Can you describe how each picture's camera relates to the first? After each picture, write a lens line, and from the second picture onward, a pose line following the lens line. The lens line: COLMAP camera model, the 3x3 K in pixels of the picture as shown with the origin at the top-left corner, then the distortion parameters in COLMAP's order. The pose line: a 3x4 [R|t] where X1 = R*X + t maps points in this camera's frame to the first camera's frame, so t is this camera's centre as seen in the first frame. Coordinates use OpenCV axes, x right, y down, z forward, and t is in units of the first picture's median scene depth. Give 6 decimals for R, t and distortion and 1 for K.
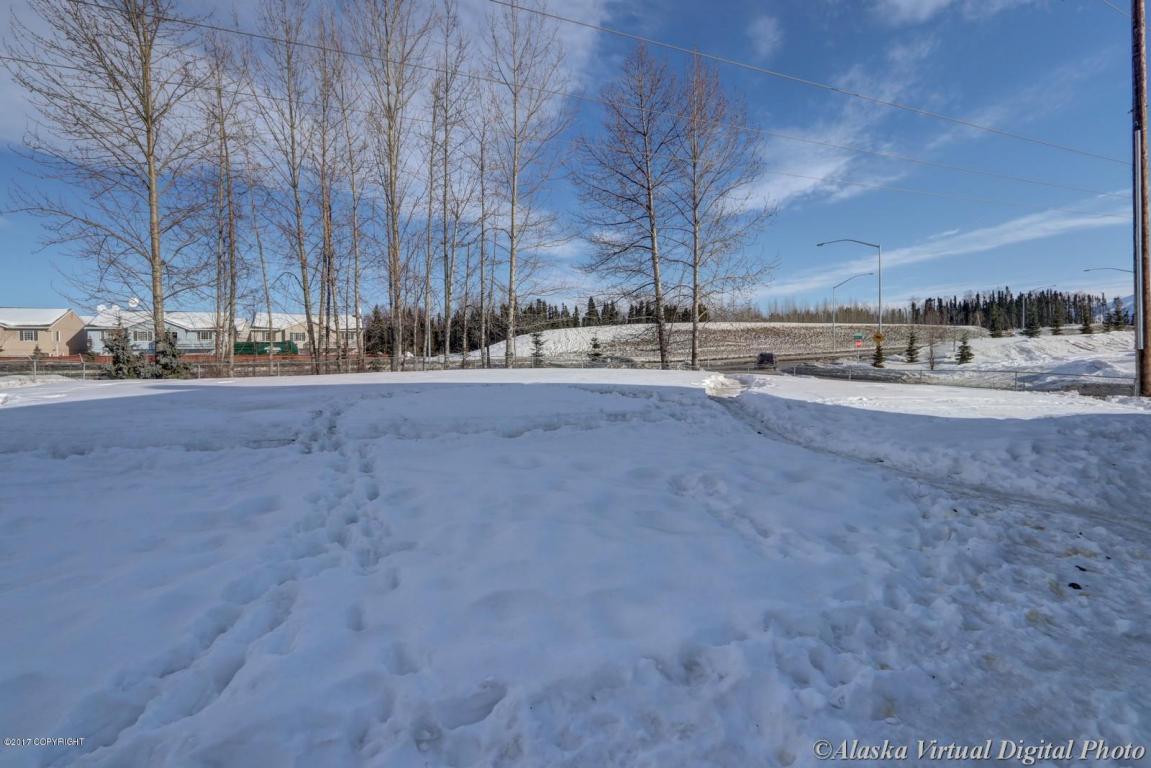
lens RADIAL K [[535.4, 0, 575.2], [0, 535.4, 367.9], [0, 0, 1]] dist [-0.014417, 0.000549]
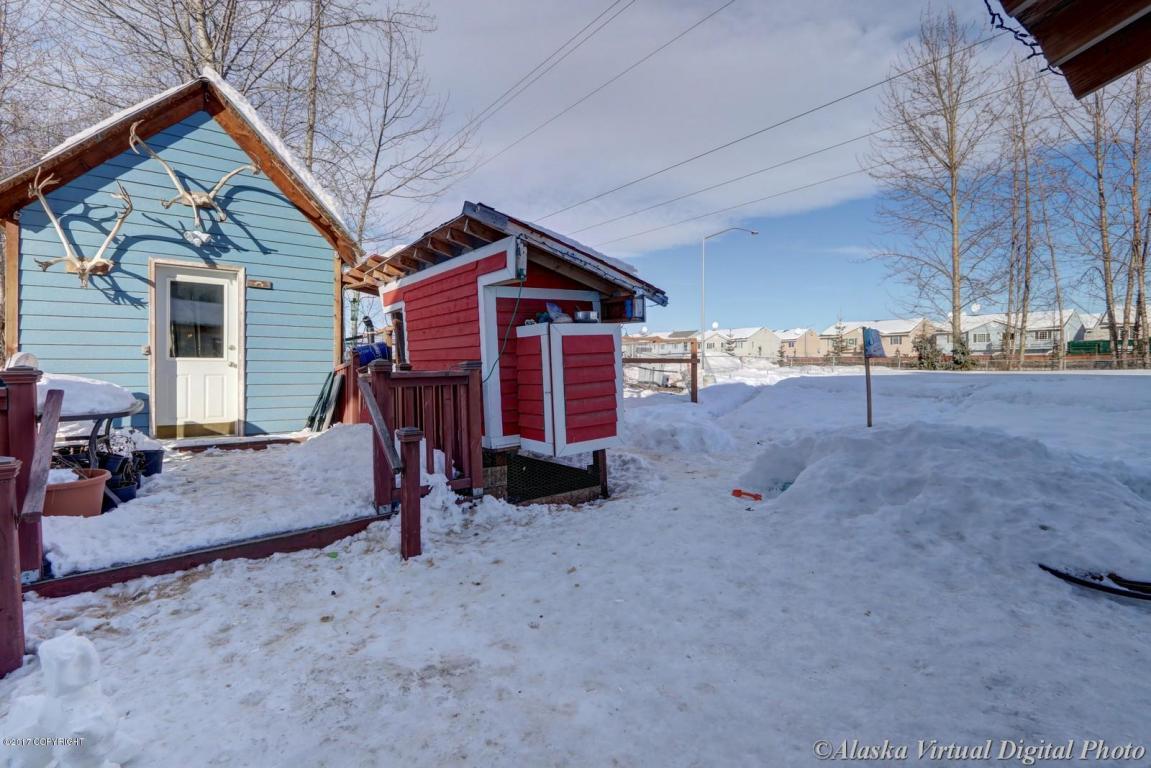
lens RADIAL K [[535.4, 0, 575.2], [0, 535.4, 367.9], [0, 0, 1]] dist [-0.014417, 0.000549]
pose [[0.213726, 0.017745, -0.976732, 0.247180], [-0.020141, 0.999703, 0.013755, 0.010813], [0.976686, 0.016733, 0.214020, -0.144151]]
